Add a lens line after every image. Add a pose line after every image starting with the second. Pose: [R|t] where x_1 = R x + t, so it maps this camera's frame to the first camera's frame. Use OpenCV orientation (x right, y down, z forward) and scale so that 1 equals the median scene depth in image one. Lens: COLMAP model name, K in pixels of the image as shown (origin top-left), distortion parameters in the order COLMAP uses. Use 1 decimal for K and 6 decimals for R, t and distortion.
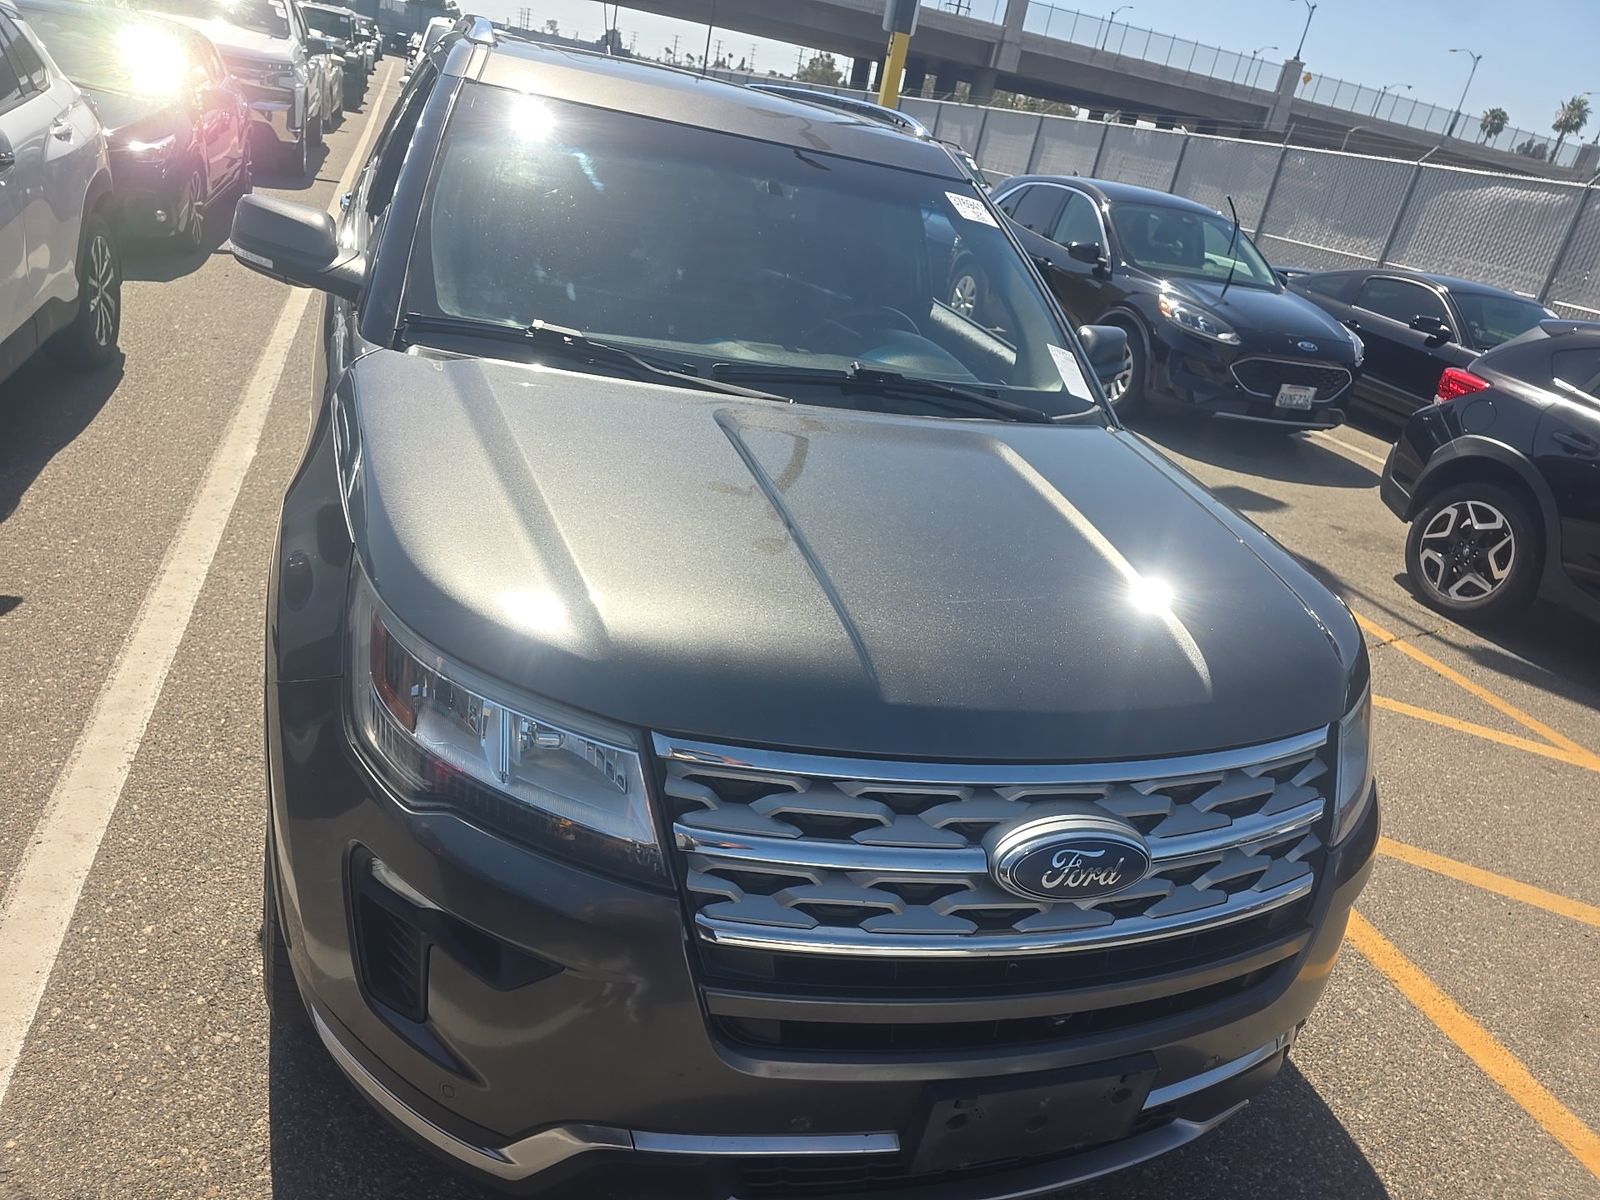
lens RADIAL K [[1072.0, 0, 790.3], [0, 1072.0, 597.6], [0, 0, 1]] dist [0.055460, -0.057076]
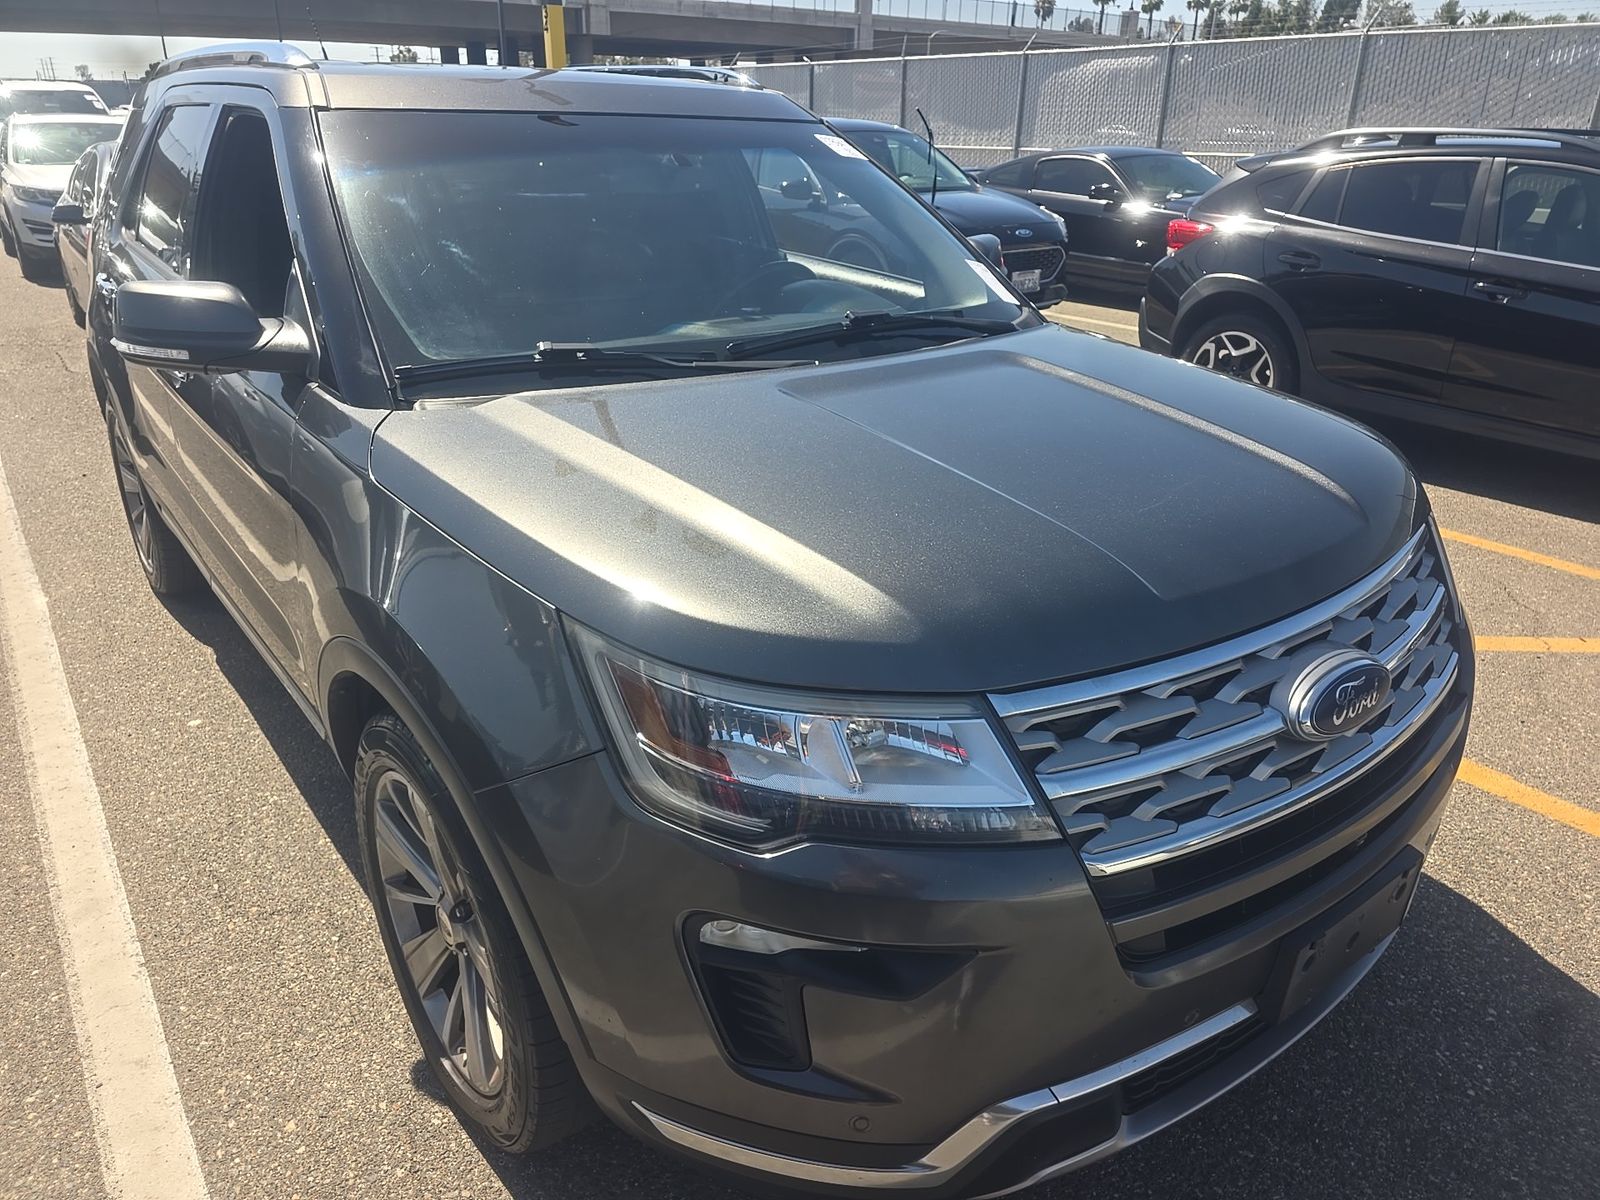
lens RADIAL K [[1072.0, 0, 790.3], [0, 1072.0, 597.6], [0, 0, 1]] dist [0.055460, -0.057076]
pose [[0.931598, -0.284976, 0.225642, -0.128844], [0.279350, 0.958485, 0.057183, -0.017264], [-0.232570, 0.009761, 0.972531, 0.023433]]
